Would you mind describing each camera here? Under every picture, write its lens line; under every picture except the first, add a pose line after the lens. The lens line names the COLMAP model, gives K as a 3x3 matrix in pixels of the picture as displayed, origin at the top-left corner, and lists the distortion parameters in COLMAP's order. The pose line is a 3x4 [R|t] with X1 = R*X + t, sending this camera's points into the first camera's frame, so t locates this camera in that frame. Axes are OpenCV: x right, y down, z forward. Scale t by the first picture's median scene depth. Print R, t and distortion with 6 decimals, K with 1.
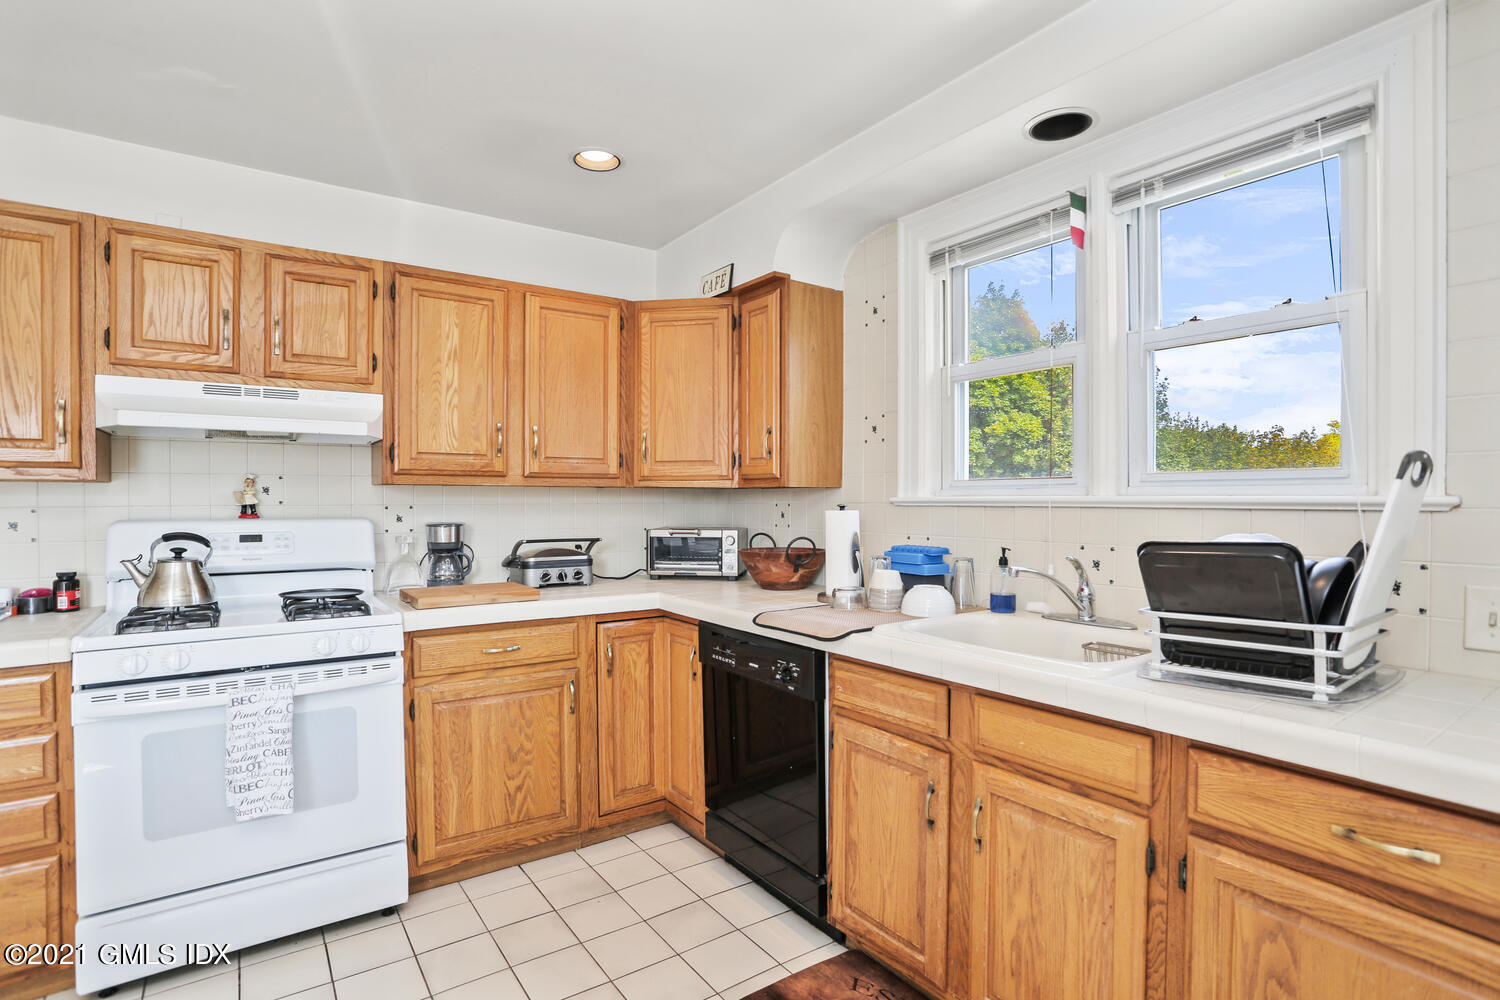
lens RADIAL K [[739.5, 0, 750.6], [0, 739.5, 506.2], [0, 0, 1]] dist [-0.047758, 0.008441]
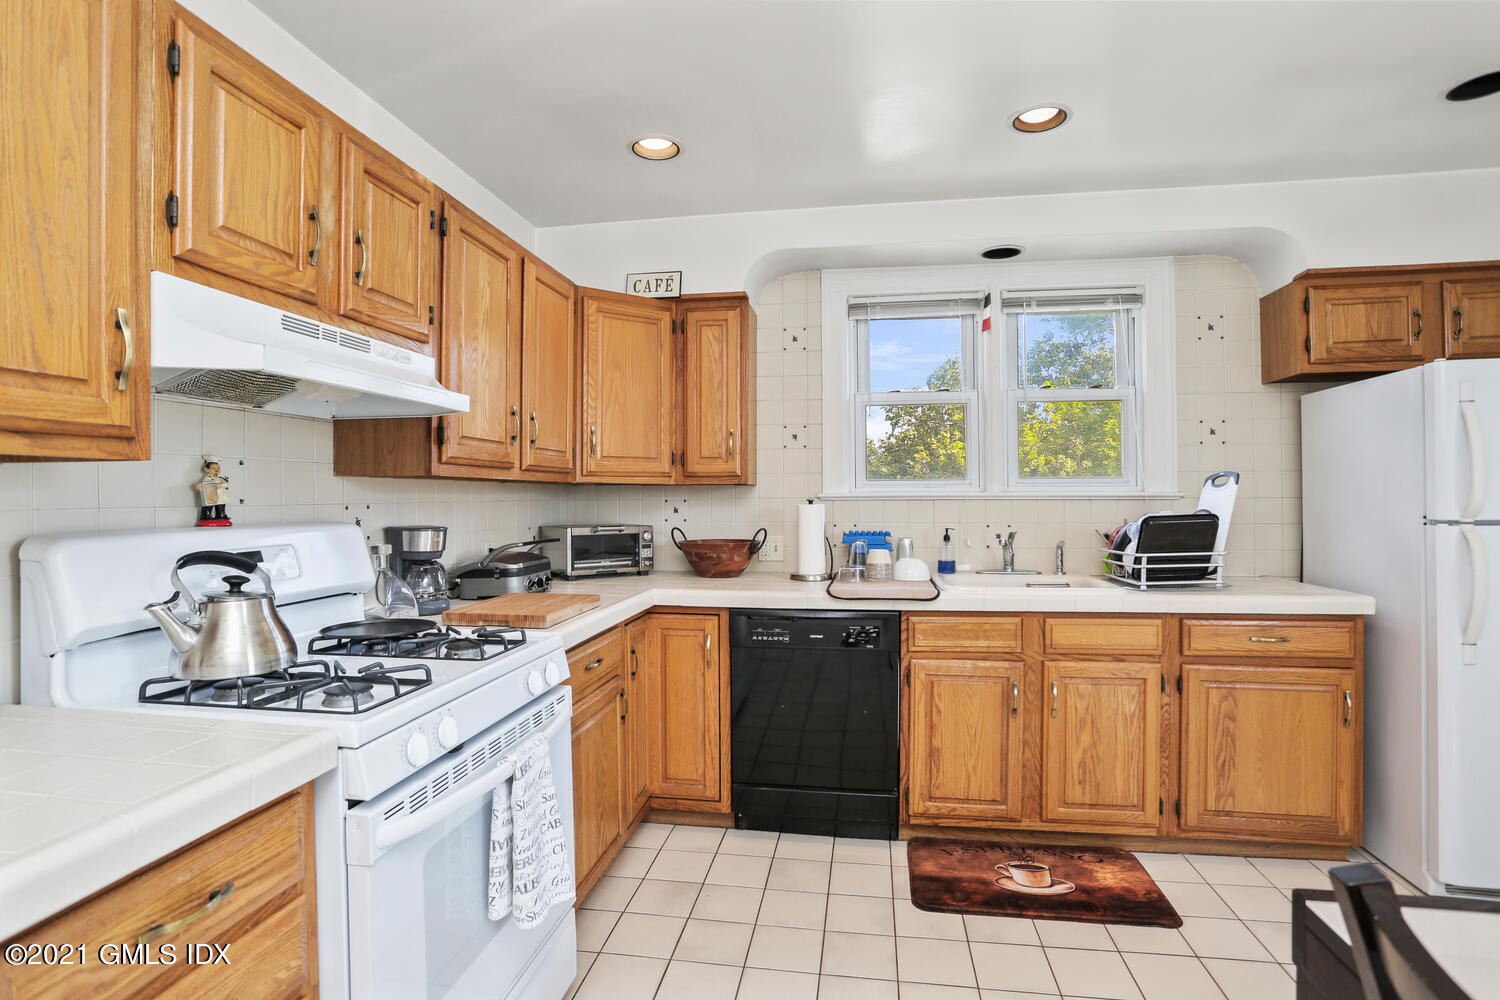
lens RADIAL K [[739.5, 0, 752.3], [0, 739.5, 493.2], [0, 0, 1]] dist [-0.047758, 0.008441]
pose [[0.694759, 0.000539, 0.719242, -0.930413], [0.009998, 0.999896, -0.010408, -0.000788], [-0.719173, 0.014422, 0.694681, 0.261779]]
